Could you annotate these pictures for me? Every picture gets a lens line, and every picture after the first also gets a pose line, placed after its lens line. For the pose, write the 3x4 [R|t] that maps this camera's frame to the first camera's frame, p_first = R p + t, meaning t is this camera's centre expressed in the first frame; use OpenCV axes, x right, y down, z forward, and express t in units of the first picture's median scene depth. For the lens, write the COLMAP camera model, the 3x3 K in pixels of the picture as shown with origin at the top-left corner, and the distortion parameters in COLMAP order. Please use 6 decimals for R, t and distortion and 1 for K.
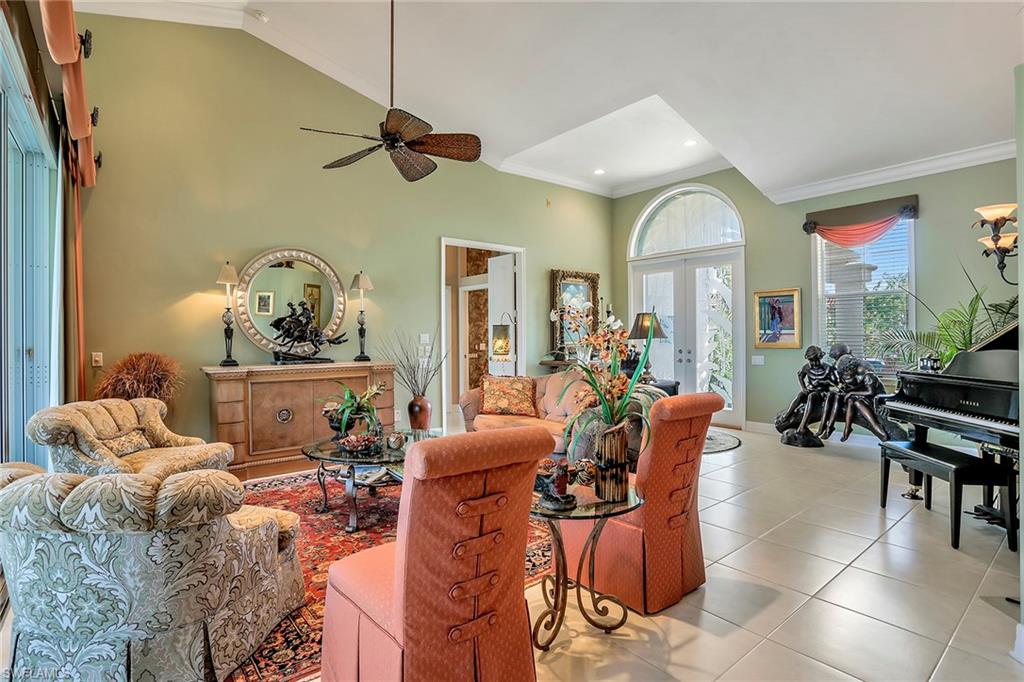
lens RADIAL K [[501.9, 0, 513.1], [0, 501.9, 337.5], [0, 0, 1]] dist [-0.037043, 0.001268]
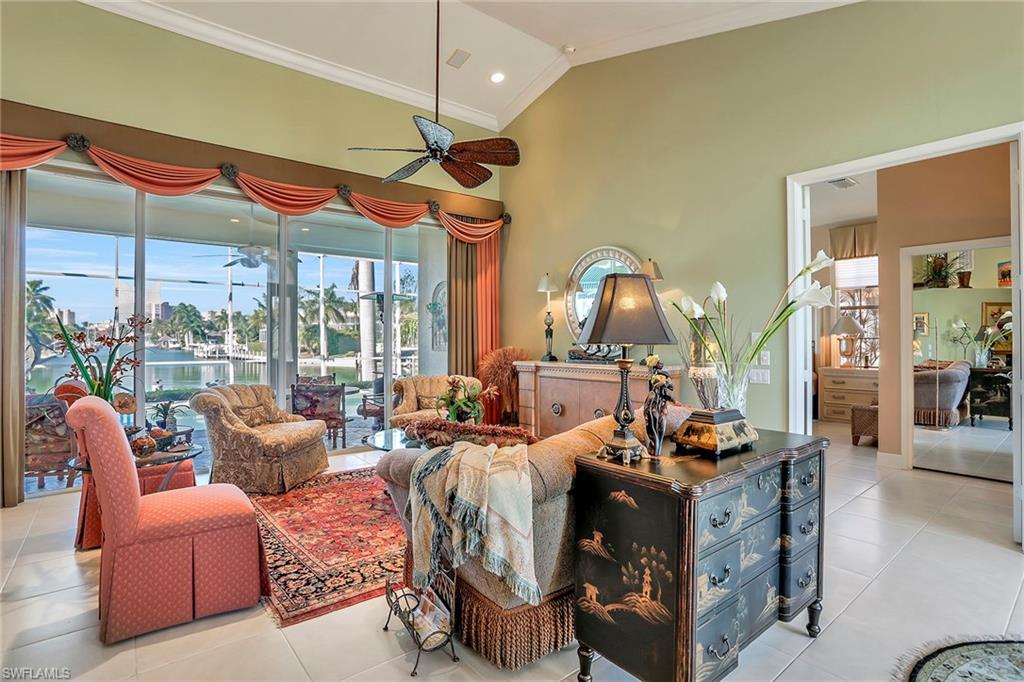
lens RADIAL K [[501.9, 0, 513.1], [0, 501.9, 337.5], [0, 0, 1]] dist [-0.037043, 0.001268]
pose [[-0.002894, 0.003713, -0.999989, 0.637218], [-0.005273, 0.999979, 0.003728, -0.002629], [0.999982, 0.005283, -0.002874, 0.919798]]
